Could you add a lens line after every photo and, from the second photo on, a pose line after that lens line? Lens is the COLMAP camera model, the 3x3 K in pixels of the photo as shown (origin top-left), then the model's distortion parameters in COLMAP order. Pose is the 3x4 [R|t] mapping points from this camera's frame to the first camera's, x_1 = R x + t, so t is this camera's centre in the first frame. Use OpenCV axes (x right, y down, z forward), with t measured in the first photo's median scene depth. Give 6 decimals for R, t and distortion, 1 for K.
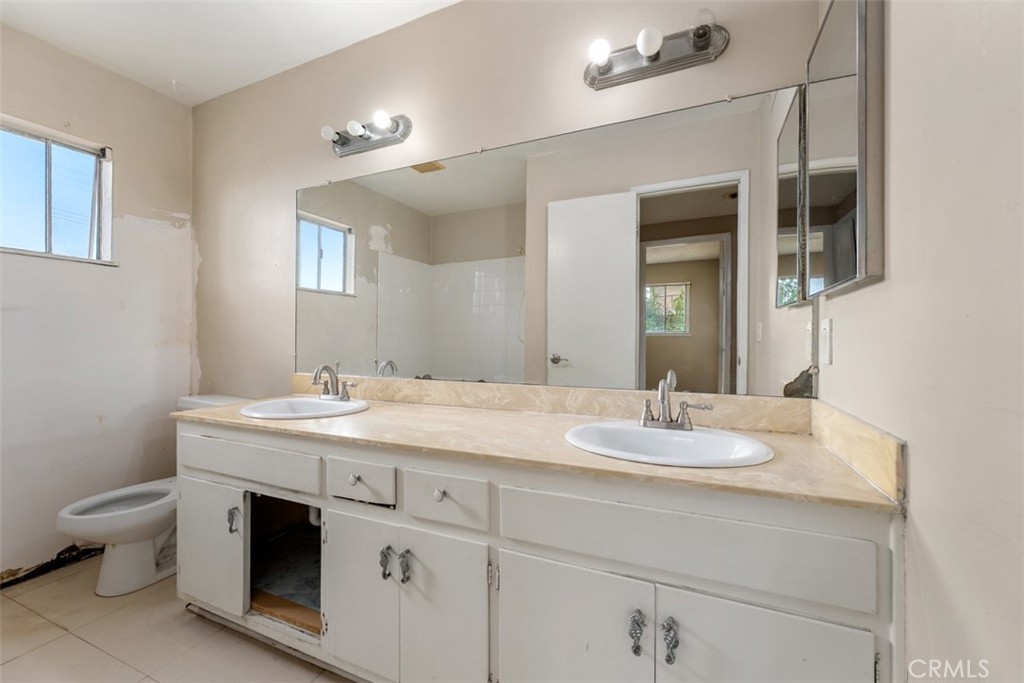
lens RADIAL K [[415.1, 0, 509.5], [0, 415.1, 336.6], [0, 0, 1]] dist [-0.000516, -0.000254]
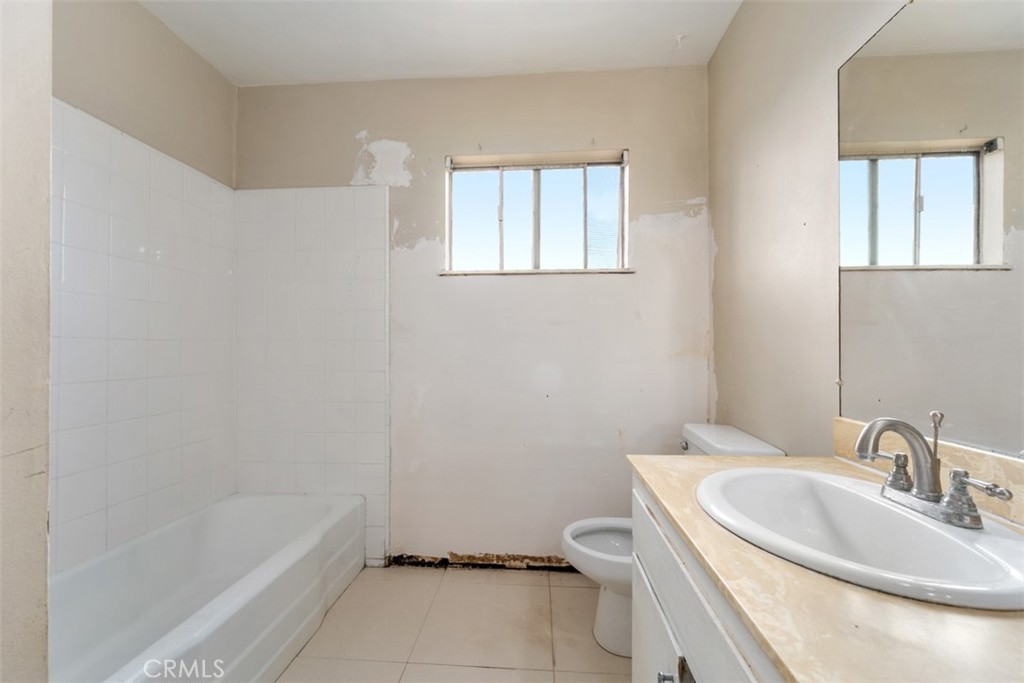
lens RADIAL K [[415.1, 0, 508.5], [0, 415.1, 342.3], [0, 0, 1]] dist [-0.000516, -0.000254]
pose [[0.326014, -0.013907, -0.945263, -0.173420], [0.002025, 0.999900, -0.014012, 0.000576], [0.945363, 0.002654, 0.326009, 0.481902]]
